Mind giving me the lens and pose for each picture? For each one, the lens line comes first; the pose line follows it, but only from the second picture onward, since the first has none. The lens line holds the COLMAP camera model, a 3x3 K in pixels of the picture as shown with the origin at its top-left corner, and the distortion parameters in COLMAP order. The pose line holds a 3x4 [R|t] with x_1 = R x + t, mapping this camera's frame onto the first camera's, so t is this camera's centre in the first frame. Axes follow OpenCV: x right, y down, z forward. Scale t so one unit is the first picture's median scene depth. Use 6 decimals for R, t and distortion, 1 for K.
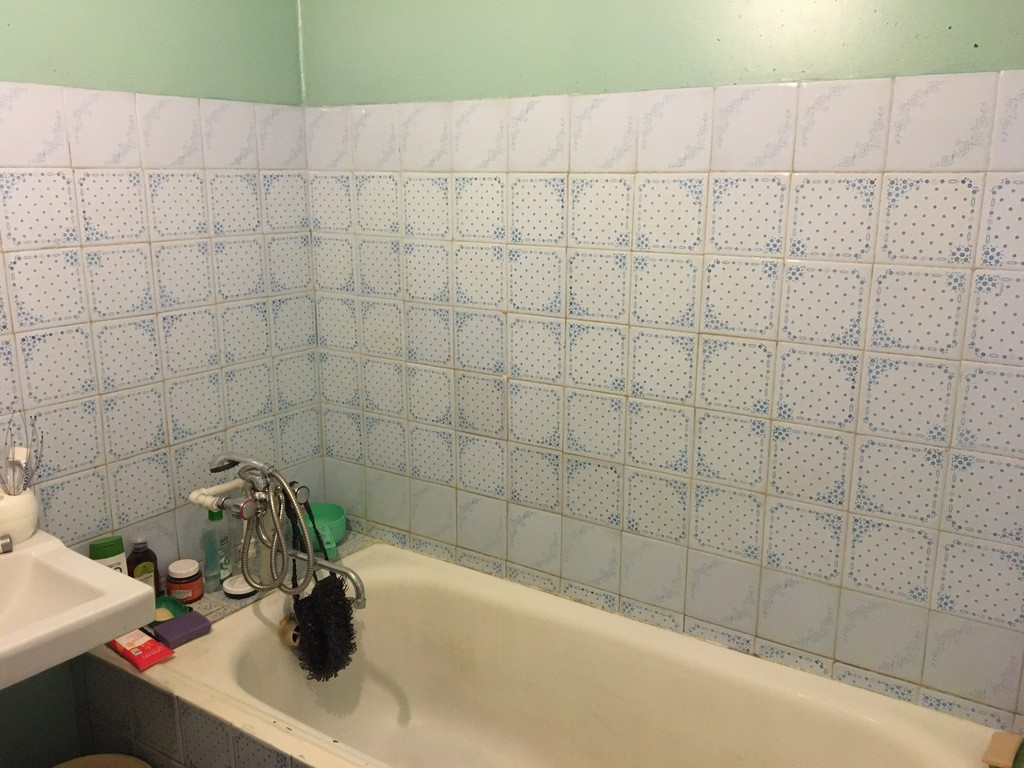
lens RADIAL K [[884.3, 0, 508.6], [0, 884.3, 380.6], [0, 0, 1]] dist [0.039345, -0.049287]
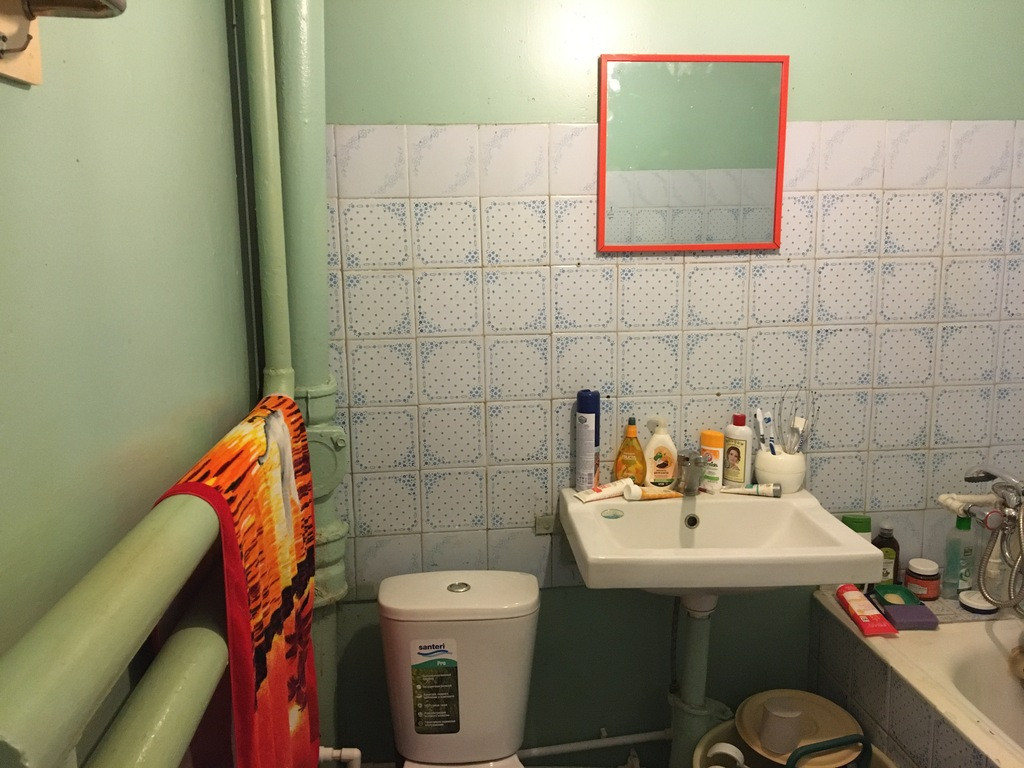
lens RADIAL K [[884.3, 0, 512.9], [0, 884.3, 379.3], [0, 0, 1]] dist [0.039345, -0.049287]
pose [[0.657392, 0.133821, -0.741571, 0.076497], [-0.159089, 0.986571, 0.037003, 0.034777], [0.736564, 0.093650, 0.669853, -0.097588]]
